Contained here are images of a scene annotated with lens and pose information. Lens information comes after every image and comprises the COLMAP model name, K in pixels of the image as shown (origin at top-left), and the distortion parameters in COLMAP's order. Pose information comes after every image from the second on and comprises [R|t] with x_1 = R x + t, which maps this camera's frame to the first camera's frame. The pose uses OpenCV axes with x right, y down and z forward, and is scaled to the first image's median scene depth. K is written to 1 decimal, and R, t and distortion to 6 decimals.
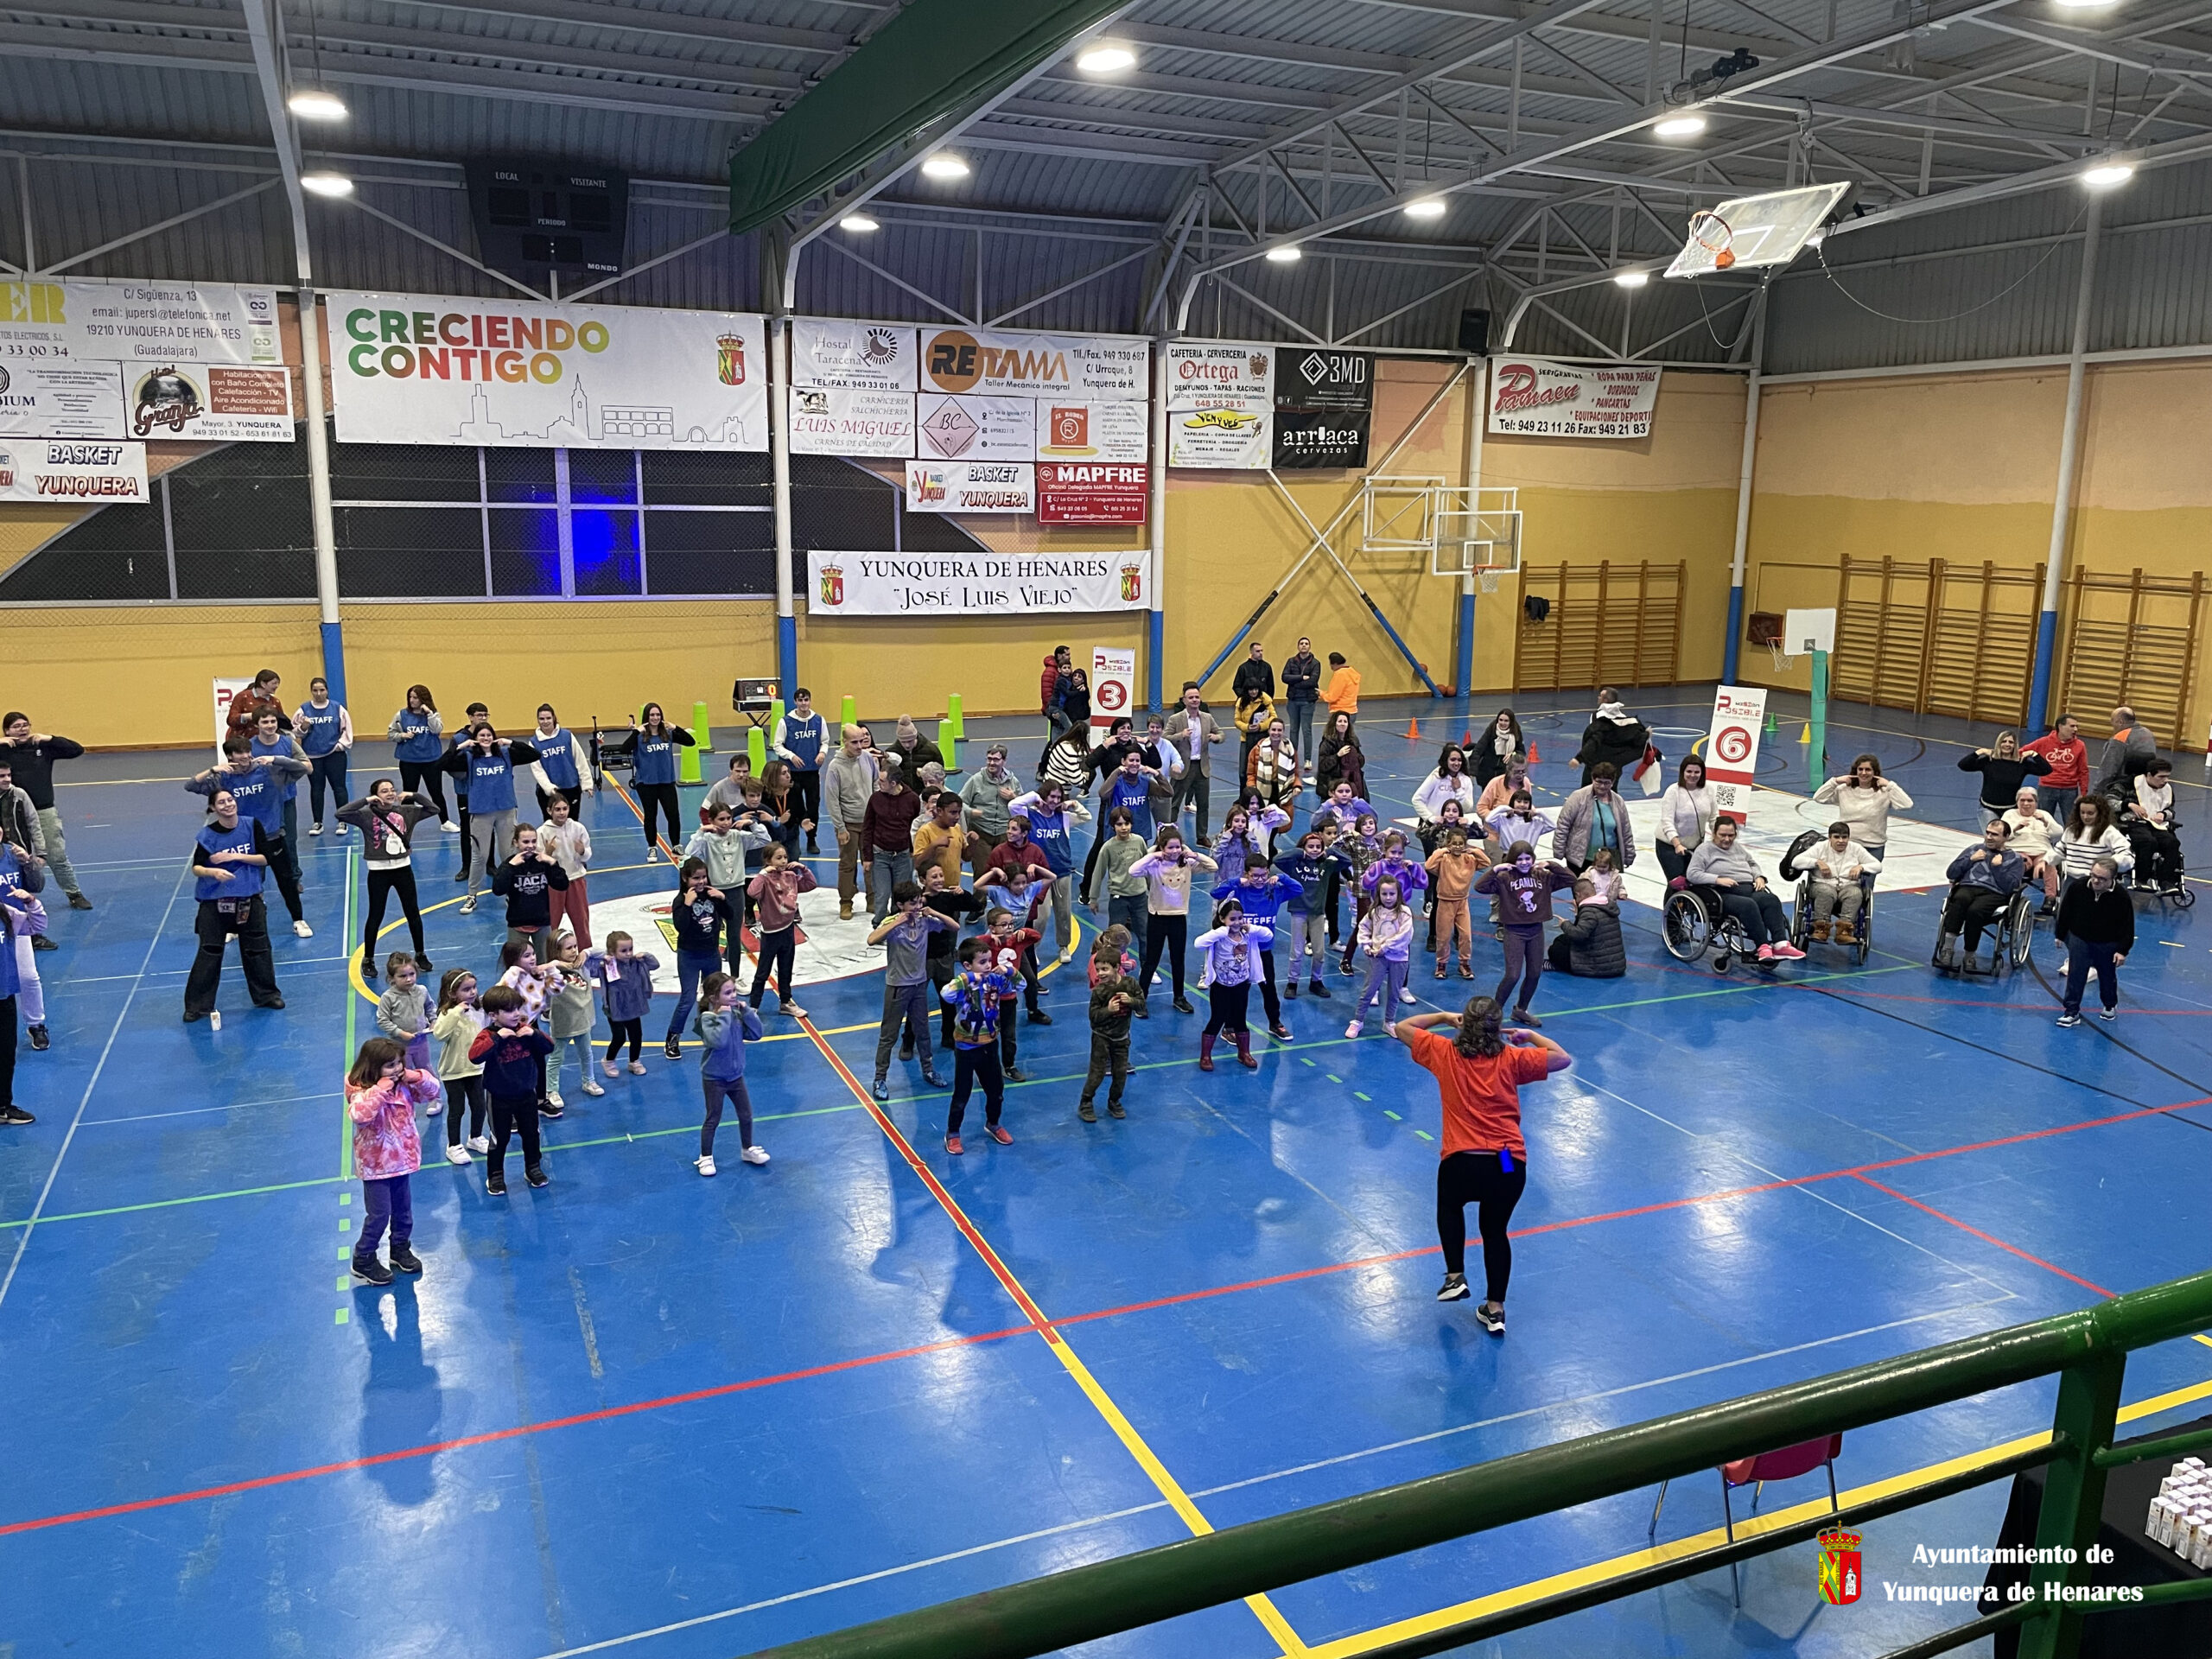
lens RADIAL K [[1675.7, 0, 1115.1], [0, 1675.7, 818.1], [0, 0, 1]] dist [0.076414, -0.105952]
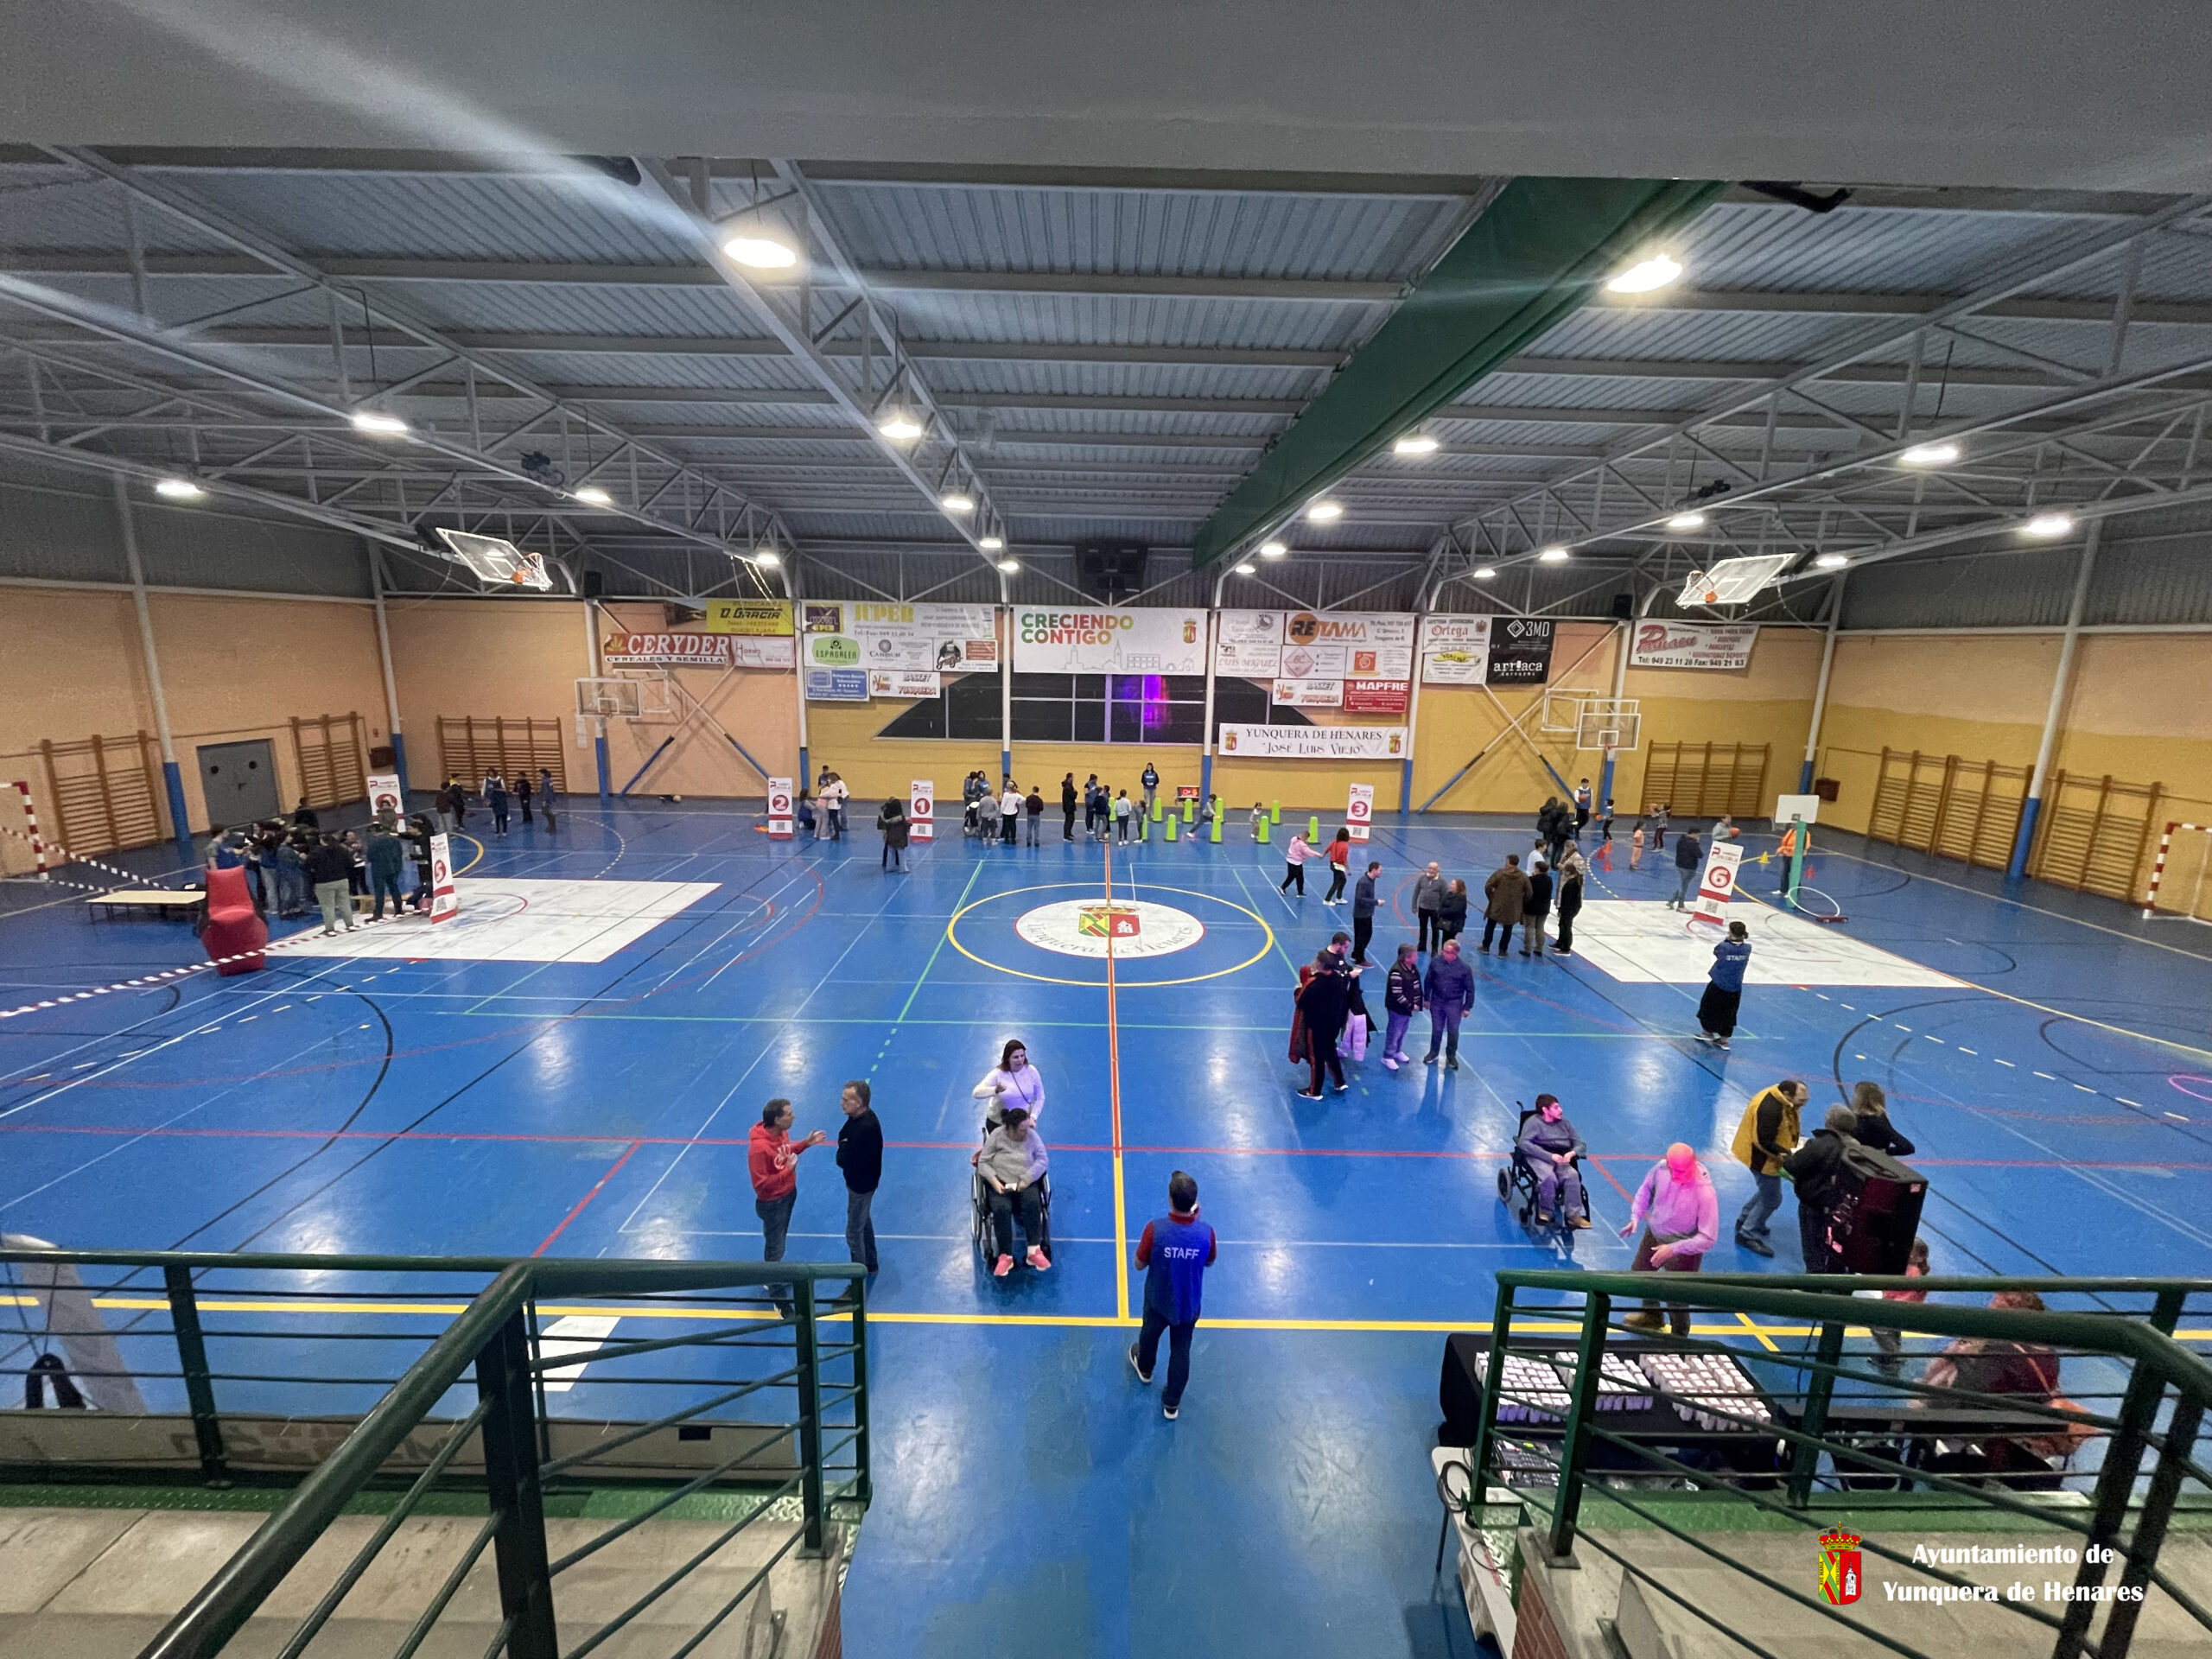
lens RADIAL K [[883.1, 0, 1099.6], [0, 883.1, 823.9], [0, 0, 1]] dist [-0.005304, 0.000094]
pose [[0.917442, 0.084960, -0.388692, 0.095212], [-0.085279, 0.996221, 0.016467, -0.039800], [0.388622, 0.018040, 0.921221, -0.025534]]
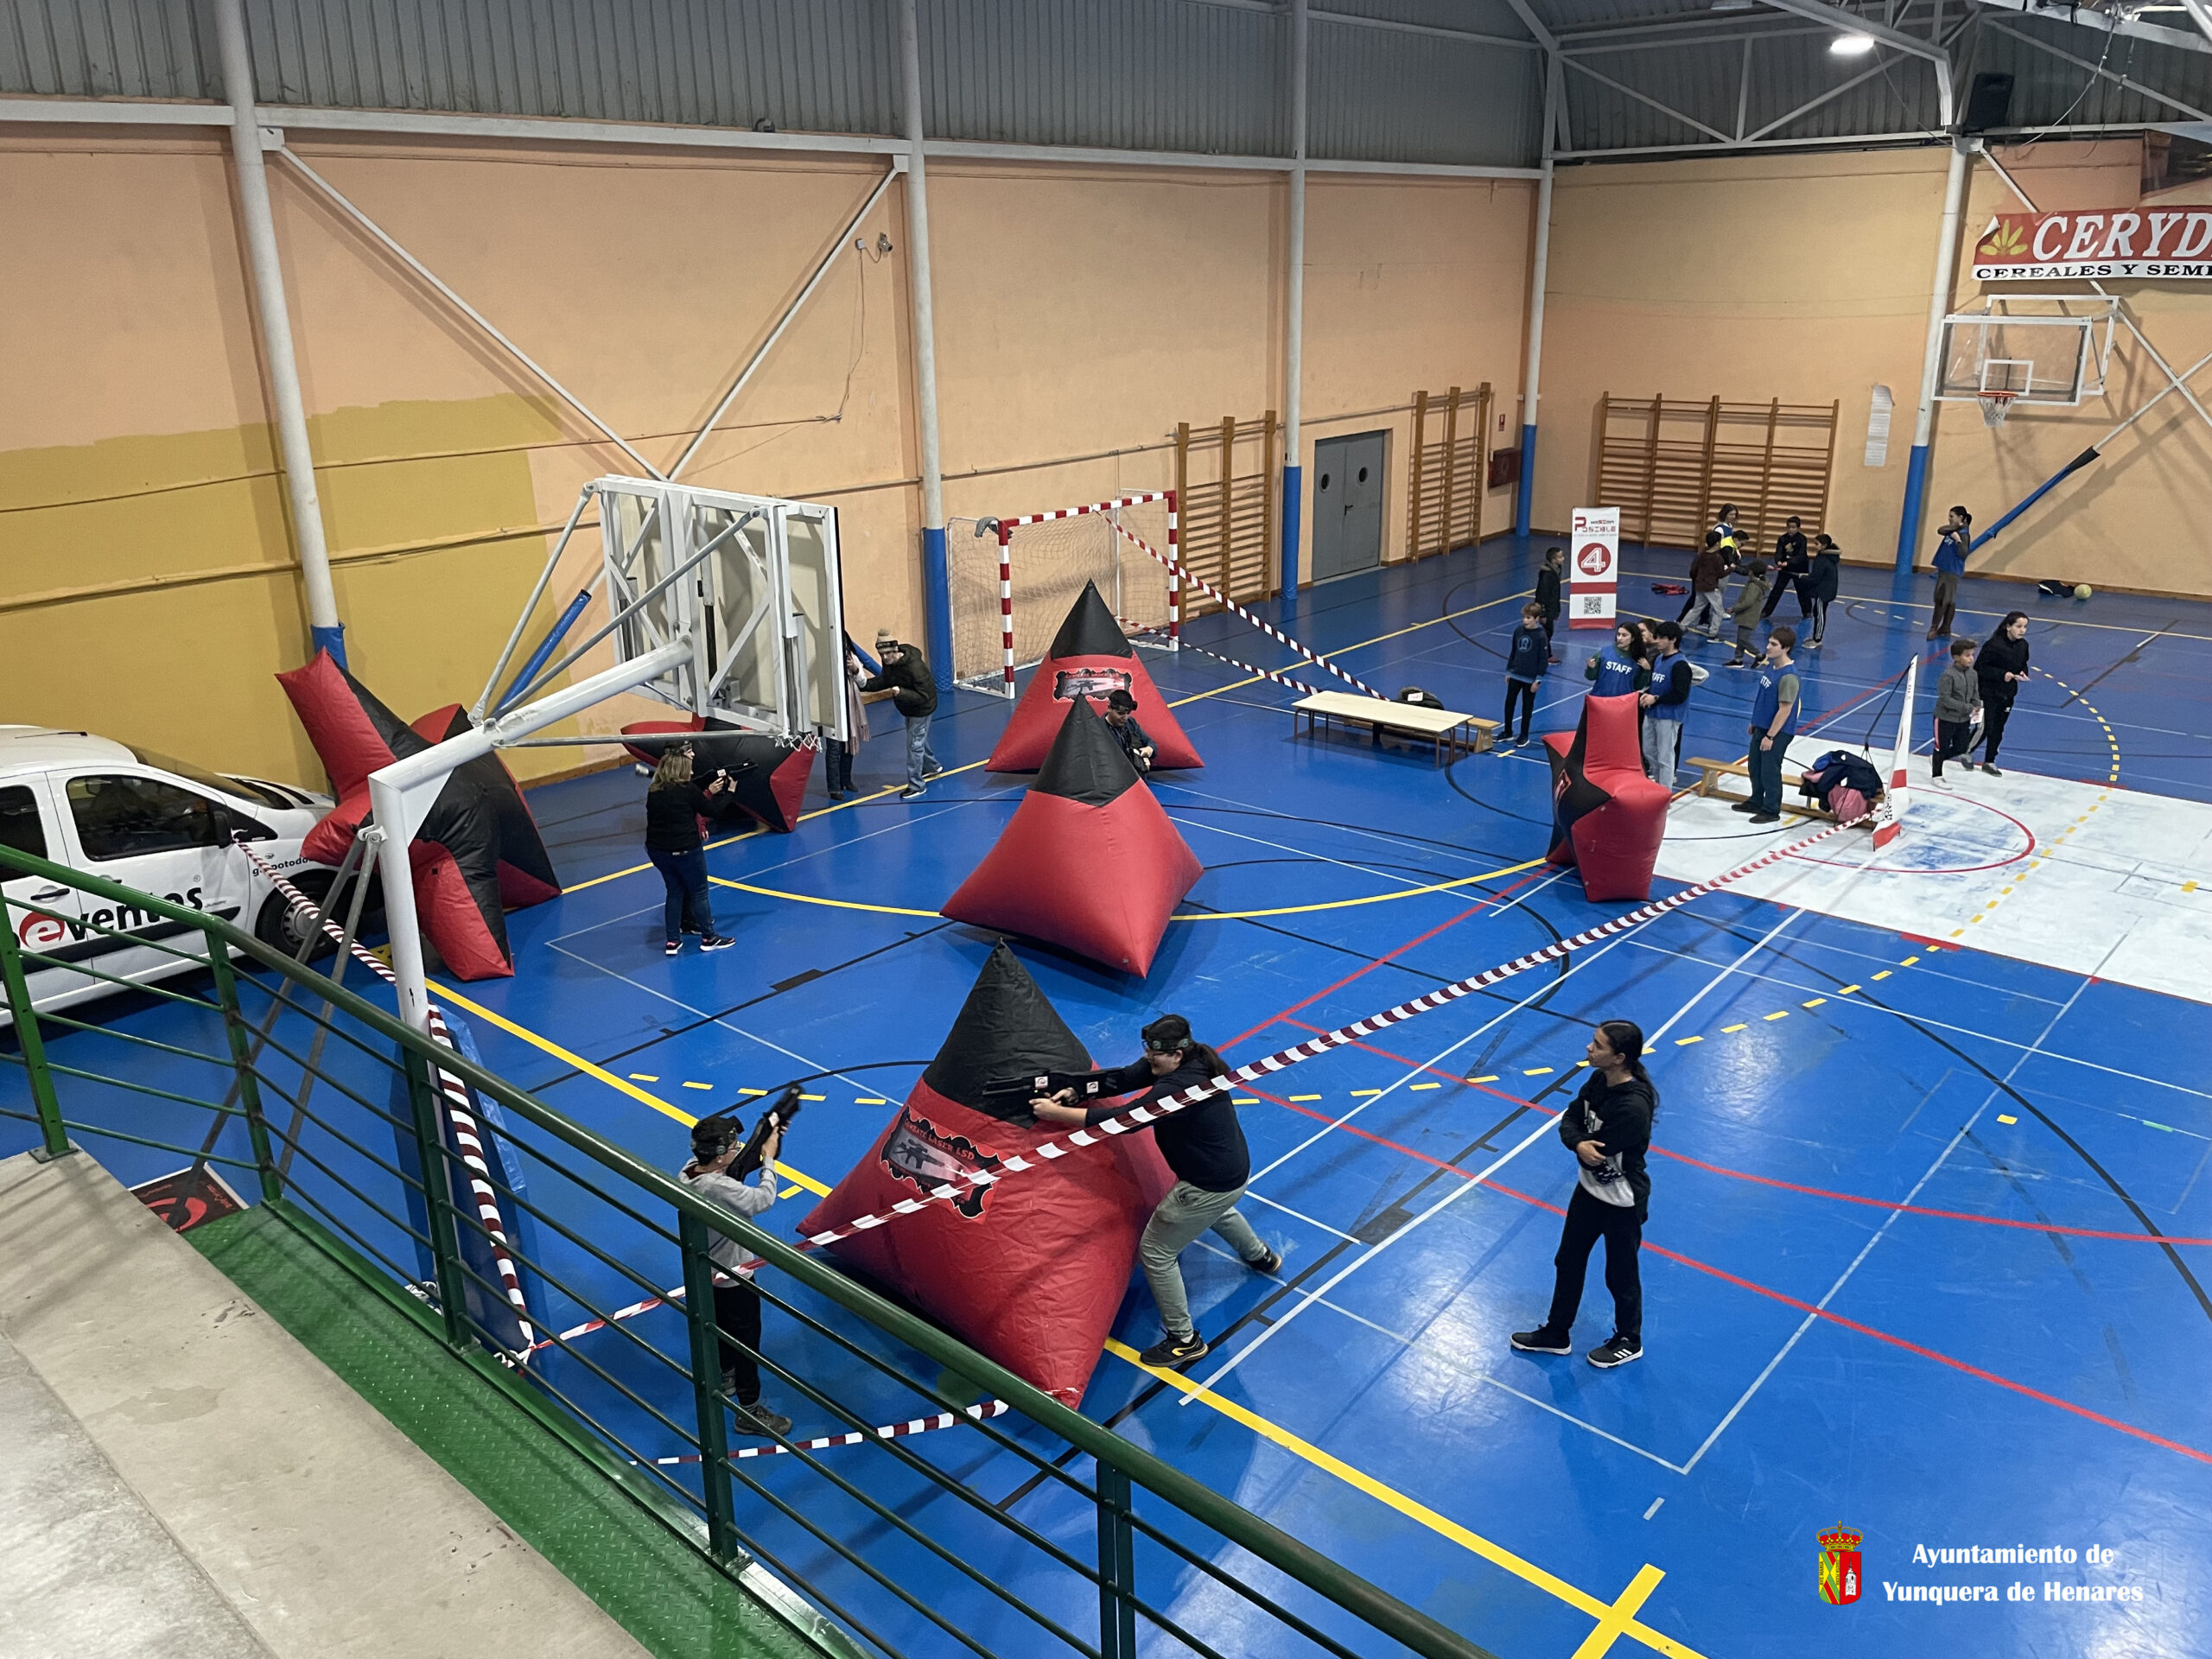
lens RADIAL K [[1675.7, 0, 1099.0], [0, 1675.7, 793.9], [0, 0, 1]] dist [0.076414, -0.105952]
pose [[0.403630, 0.259598, -0.877321, -0.144748], [-0.153714, 0.964513, 0.214678, -0.021350], [0.901917, 0.048206, 0.429210, -0.096805]]
